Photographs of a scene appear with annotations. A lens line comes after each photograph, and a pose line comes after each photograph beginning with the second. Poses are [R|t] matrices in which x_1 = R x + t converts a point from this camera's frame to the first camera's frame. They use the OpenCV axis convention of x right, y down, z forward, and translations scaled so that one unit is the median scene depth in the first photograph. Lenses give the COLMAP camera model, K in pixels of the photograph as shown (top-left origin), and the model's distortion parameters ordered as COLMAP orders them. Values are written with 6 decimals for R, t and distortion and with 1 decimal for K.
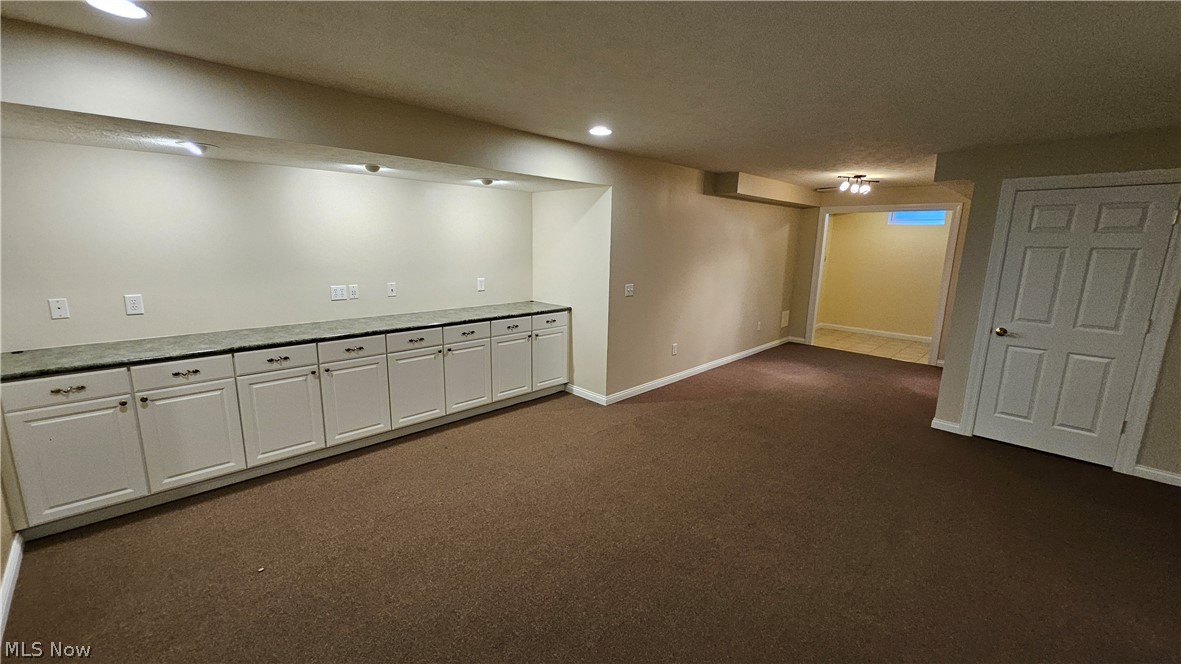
lens RADIAL K [[464.4, 0, 597.8], [0, 464.4, 330.6], [0, 0, 1]] dist [0.006420, -0.002838]
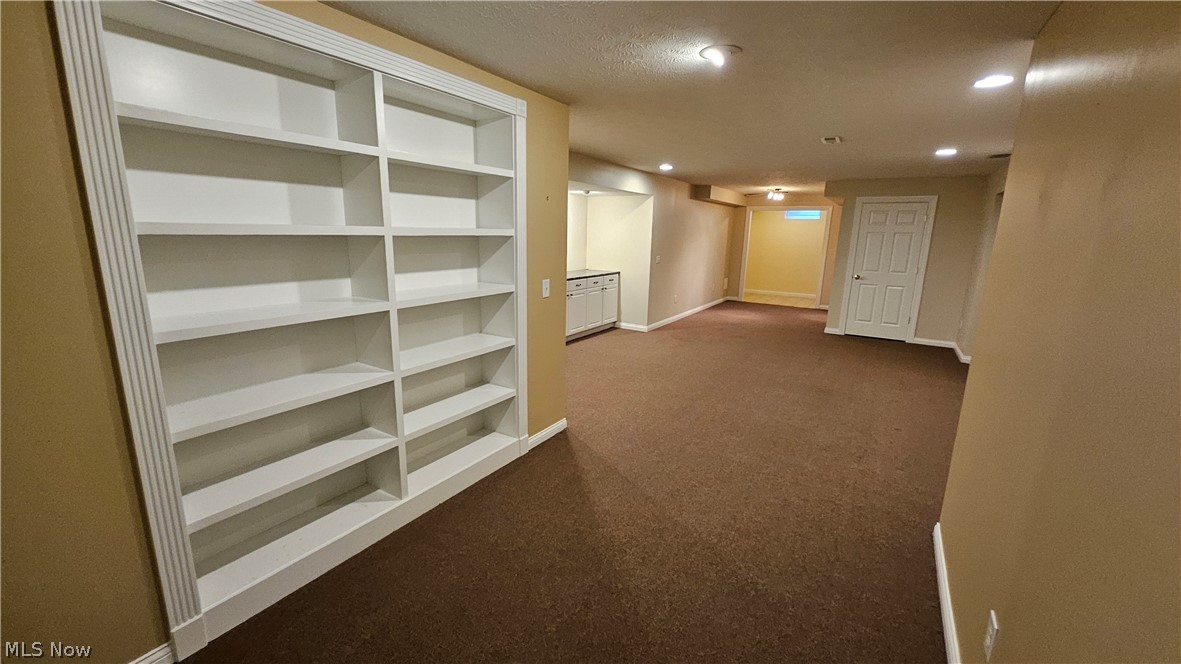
lens RADIAL K [[464.4, 0, 592.9], [0, 464.4, 335.4], [0, 0, 1]] dist [0.006420, -0.002838]
pose [[0.974277, -0.047247, 0.220346, -0.513256], [0.039720, 0.998470, 0.038468, 0.102456], [-0.221826, -0.028727, 0.974663, -0.517017]]
